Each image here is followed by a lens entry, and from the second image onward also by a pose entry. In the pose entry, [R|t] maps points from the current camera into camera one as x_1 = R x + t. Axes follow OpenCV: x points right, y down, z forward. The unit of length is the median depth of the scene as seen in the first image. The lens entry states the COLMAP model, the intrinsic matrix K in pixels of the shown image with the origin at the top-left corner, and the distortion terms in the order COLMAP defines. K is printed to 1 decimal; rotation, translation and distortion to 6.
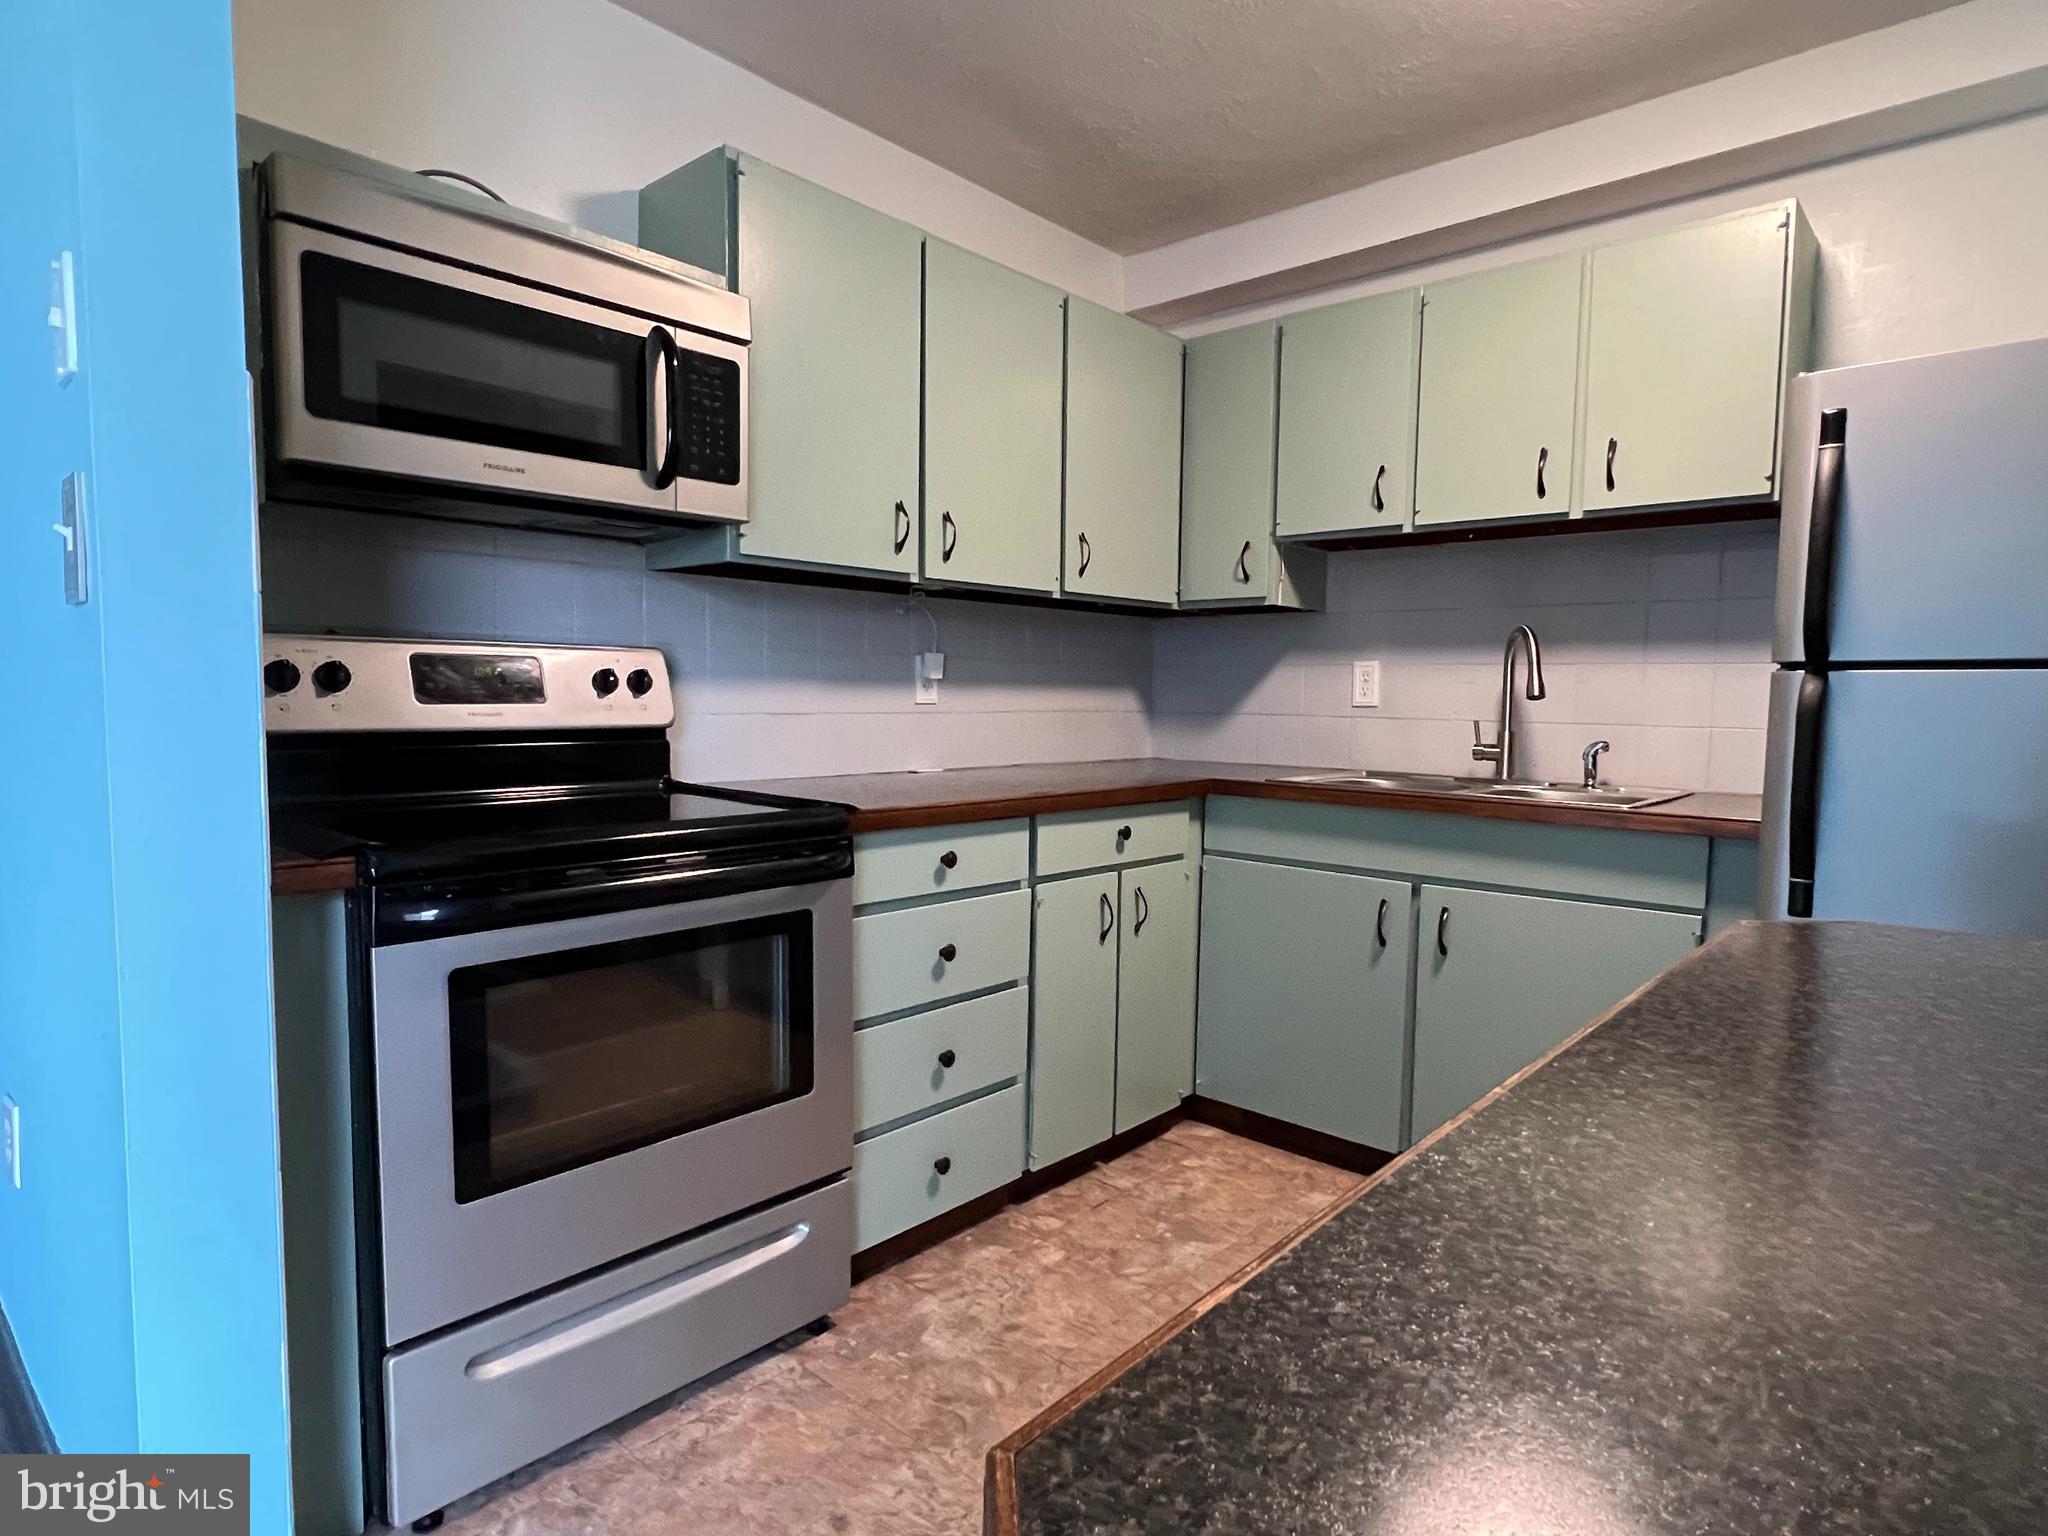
lens RADIAL K [[1126.7, 0, 1026.6], [0, 1126.7, 772.4], [0, 0, 1]] dist [0.002677, -0.001125]
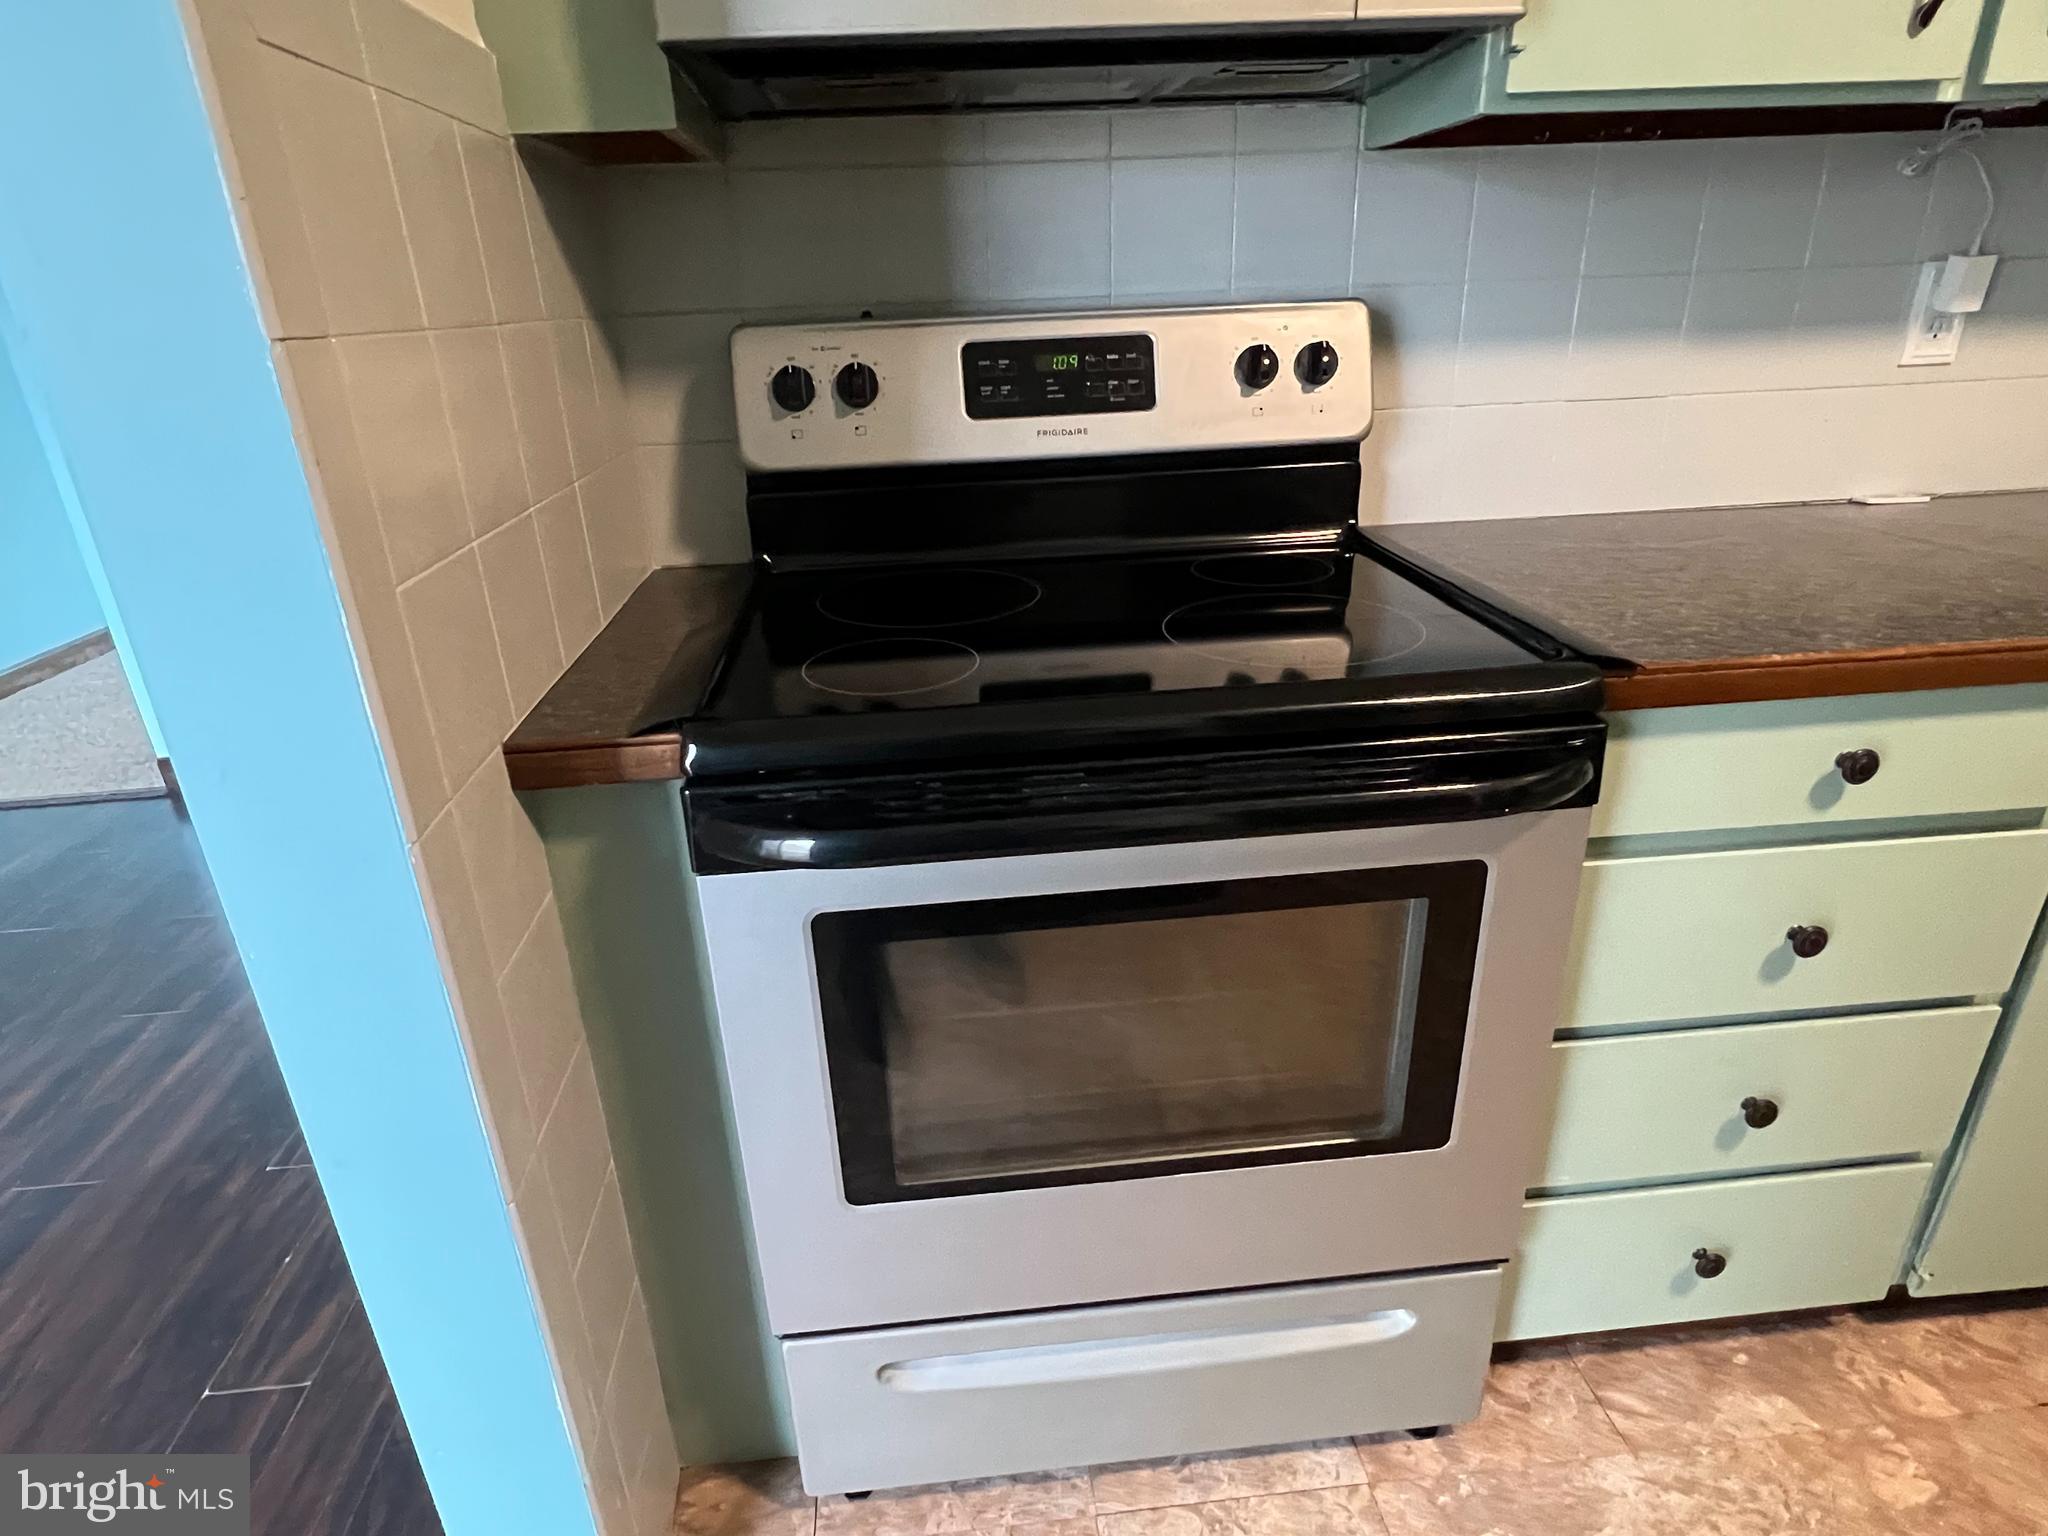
lens RADIAL K [[1126.7, 0, 1019.0], [0, 1126.7, 778.8], [0, 0, 1]] dist [0.002677, -0.001125]
pose [[0.727070, 0.235739, -0.644822, -0.017852], [-0.002866, 0.940237, 0.340508, -0.077918], [0.686557, -0.245725, 0.684294, 0.432543]]
